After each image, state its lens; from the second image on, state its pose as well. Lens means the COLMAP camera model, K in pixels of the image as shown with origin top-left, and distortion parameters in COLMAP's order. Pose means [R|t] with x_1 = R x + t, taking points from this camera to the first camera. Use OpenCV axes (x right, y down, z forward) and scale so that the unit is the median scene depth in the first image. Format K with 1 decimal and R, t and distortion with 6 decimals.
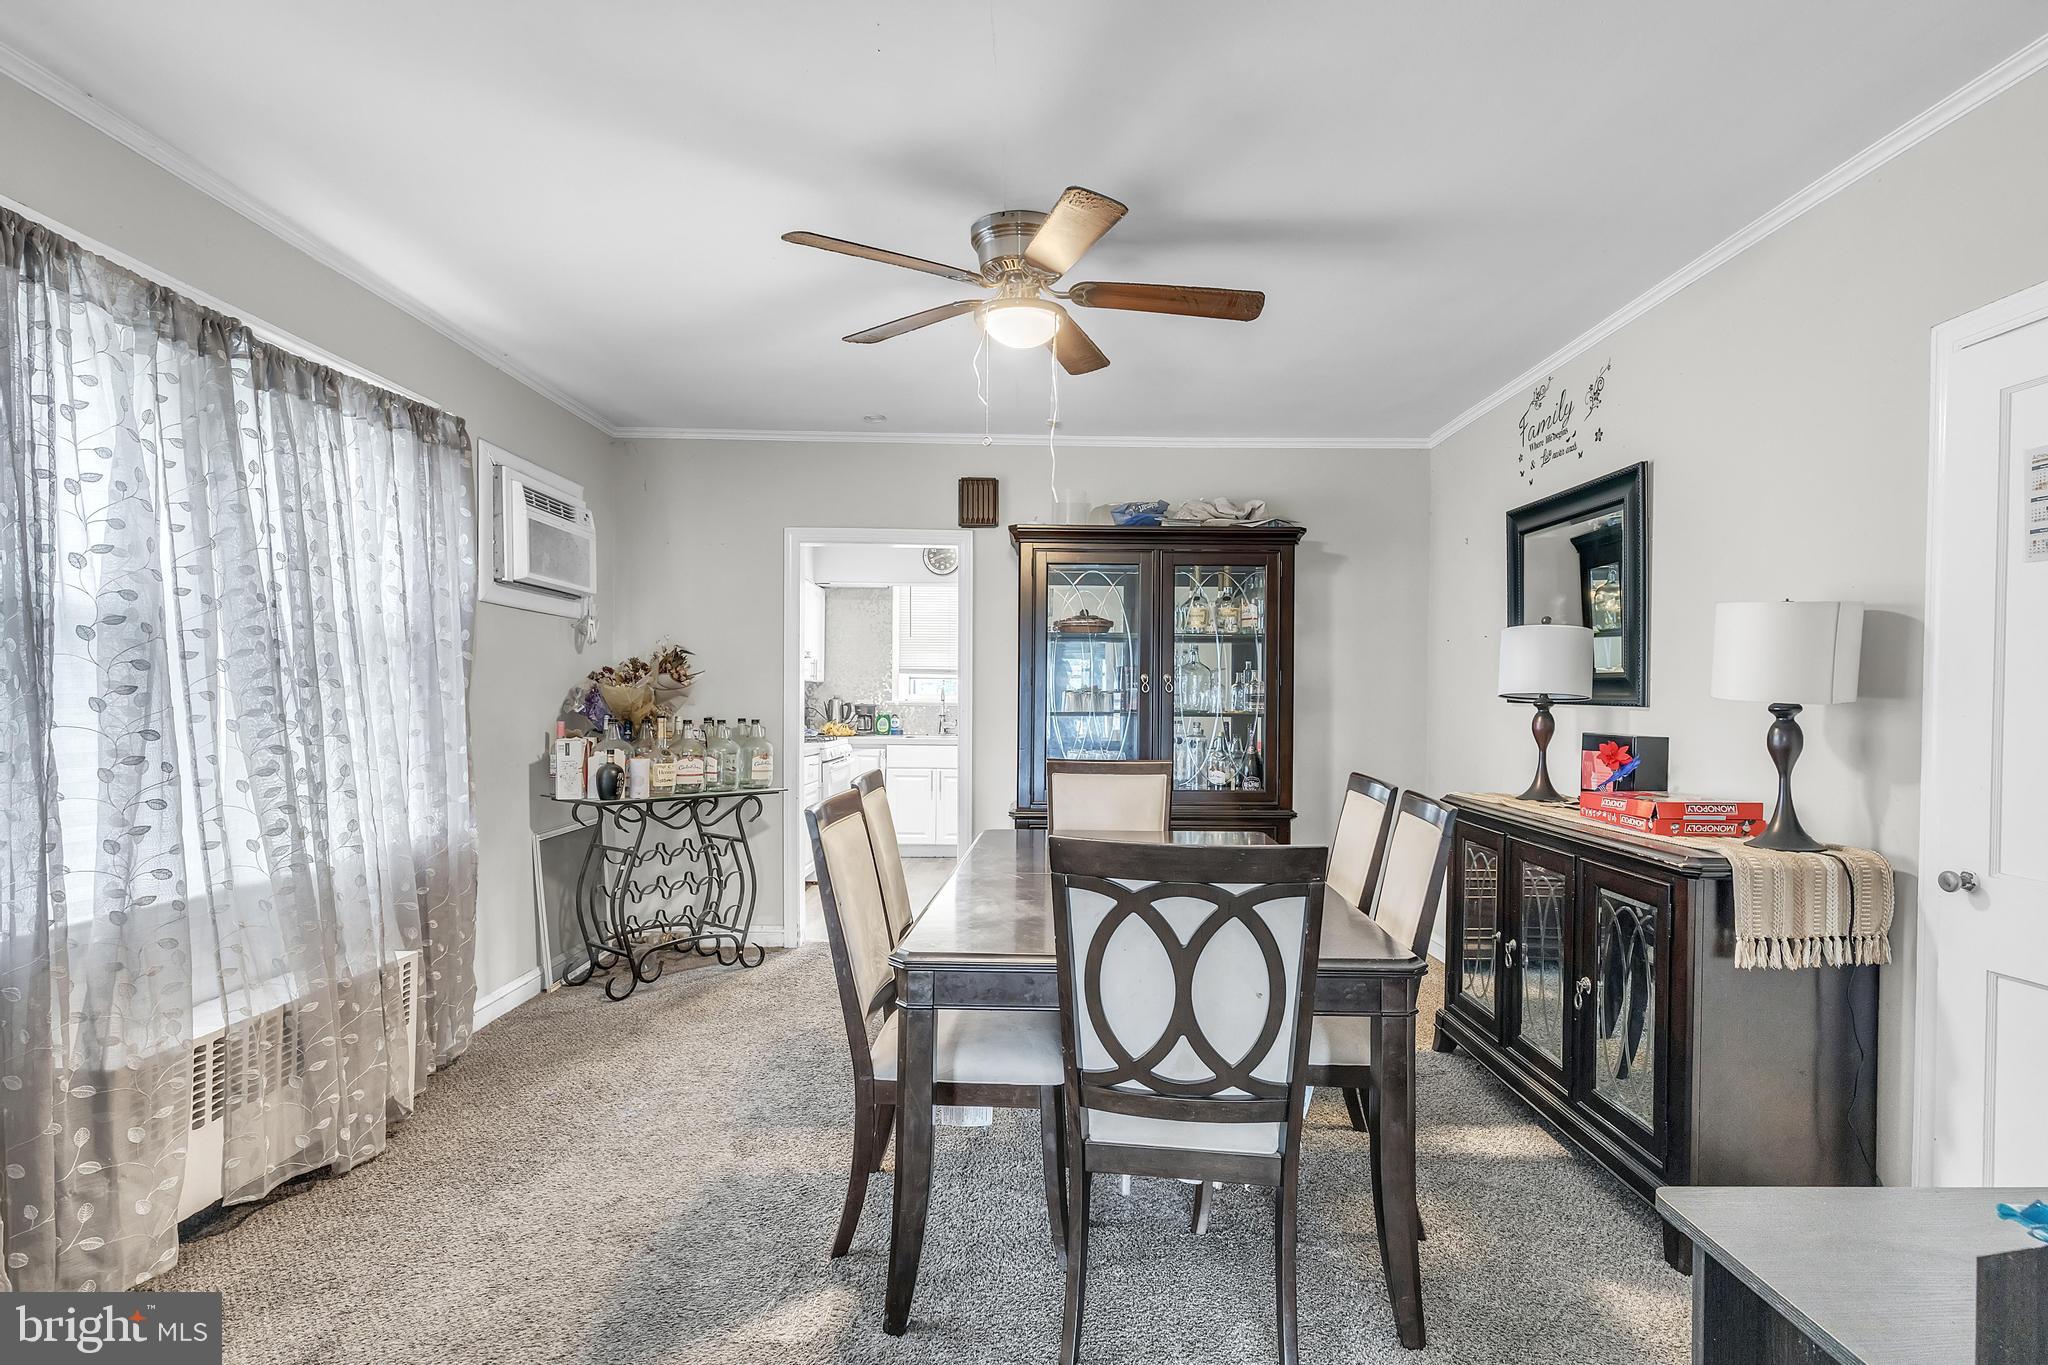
lens RADIAL K [[954.0, 0, 1025.4], [0, 954.0, 711.1], [0, 0, 1]] dist [0.001066, 0.000027]
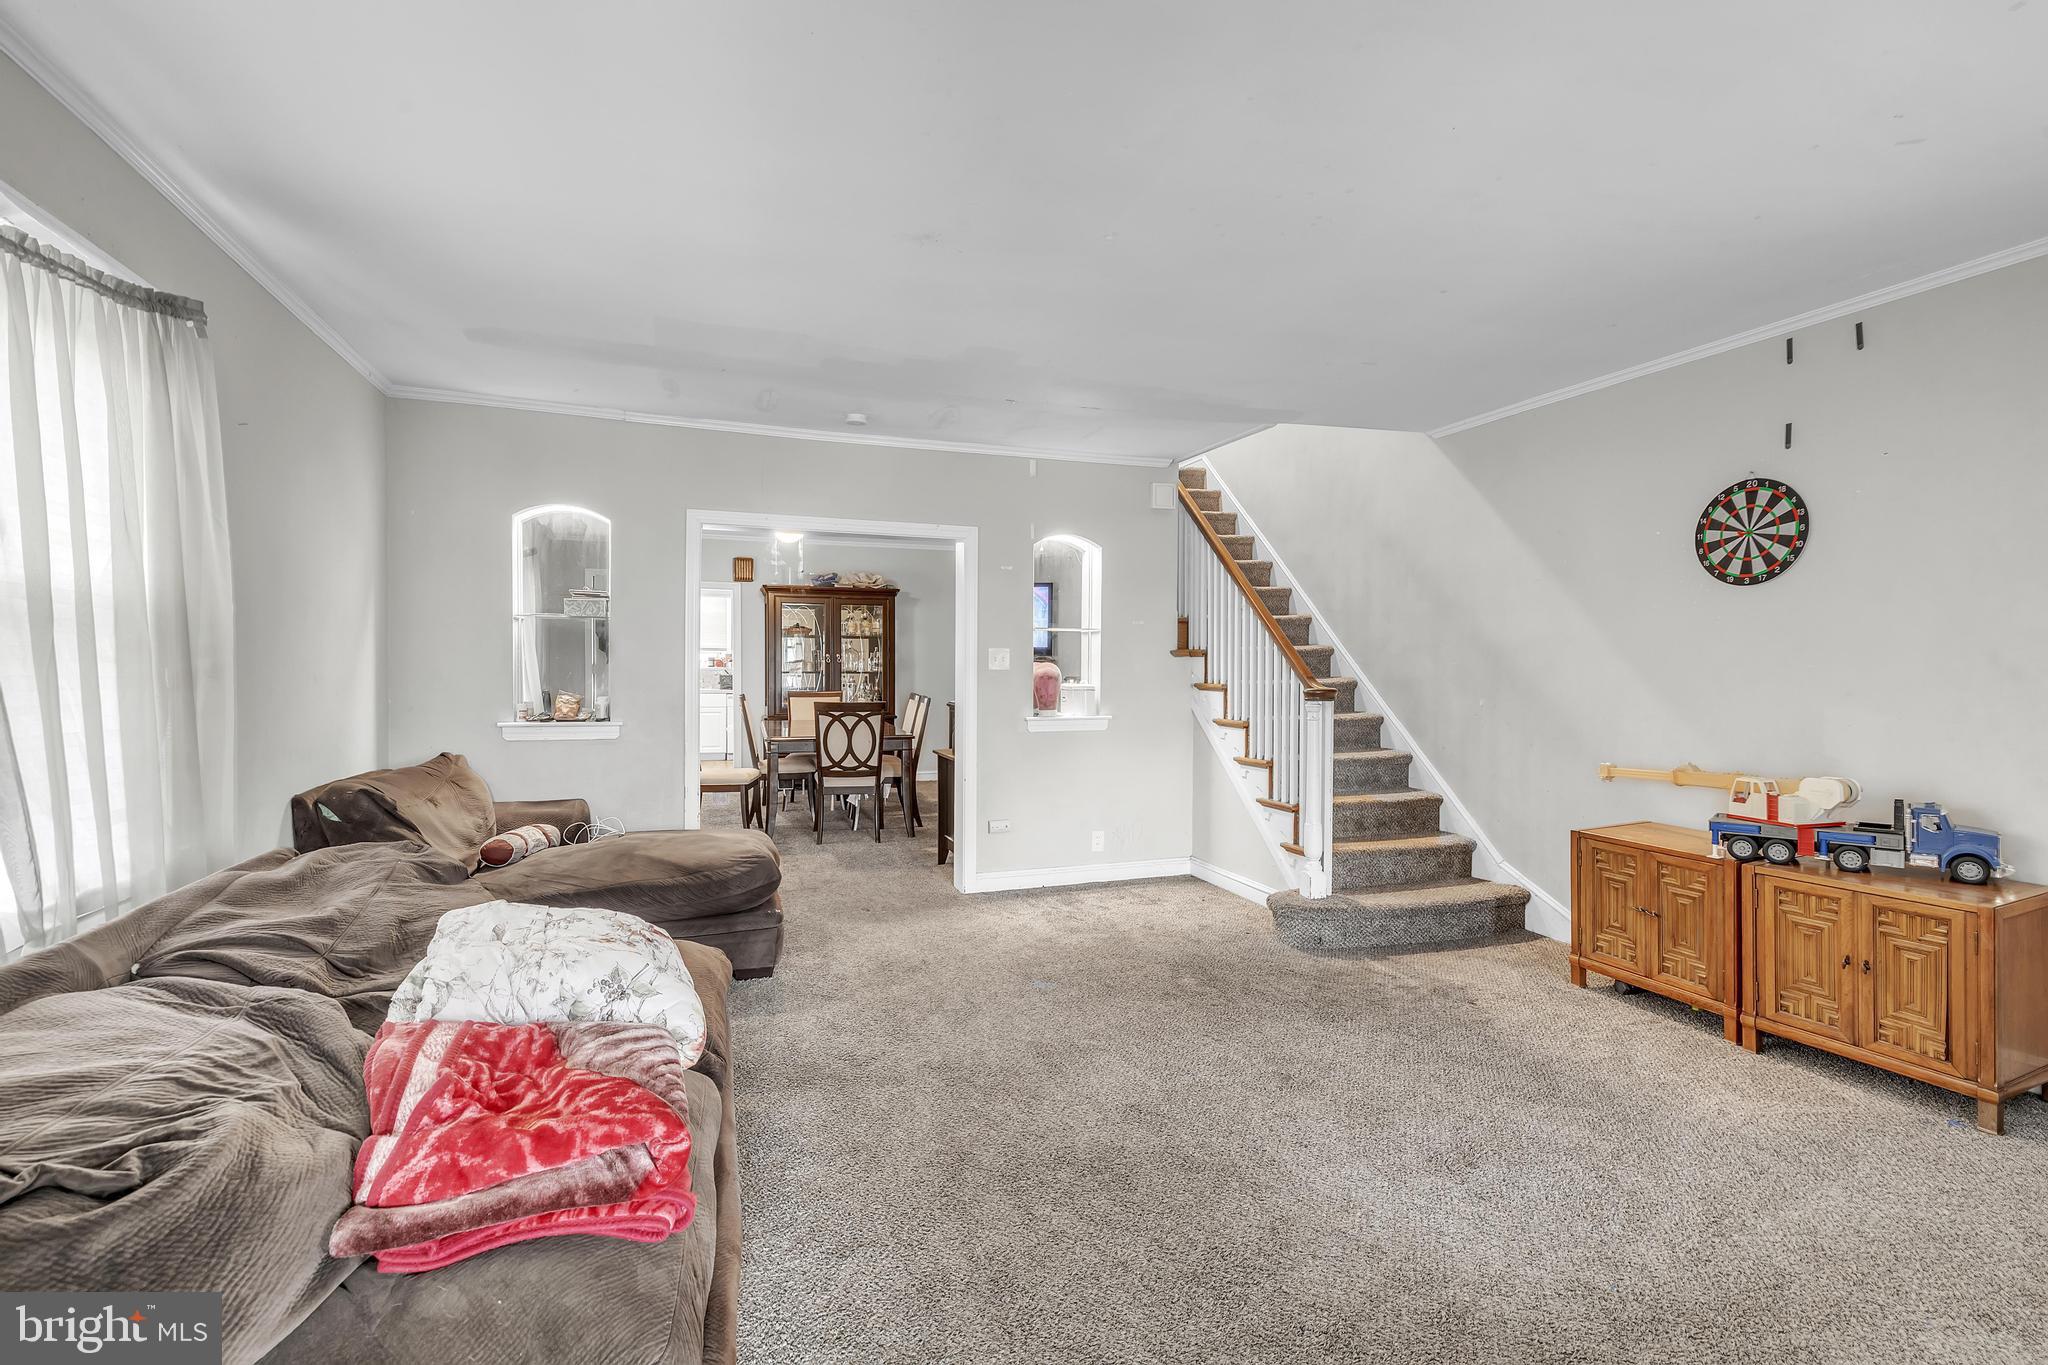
lens RADIAL K [[918.3, 0, 1022.6], [0, 918.3, 663.5], [0, 0, 1]] dist [0.000364, 0.000021]
pose [[0.934781, -0.006410, 0.355167, -0.201924], [0.011702, 0.999850, -0.012753, 0.014697], [-0.355032, 0.016078, 0.934716, -1.105654]]
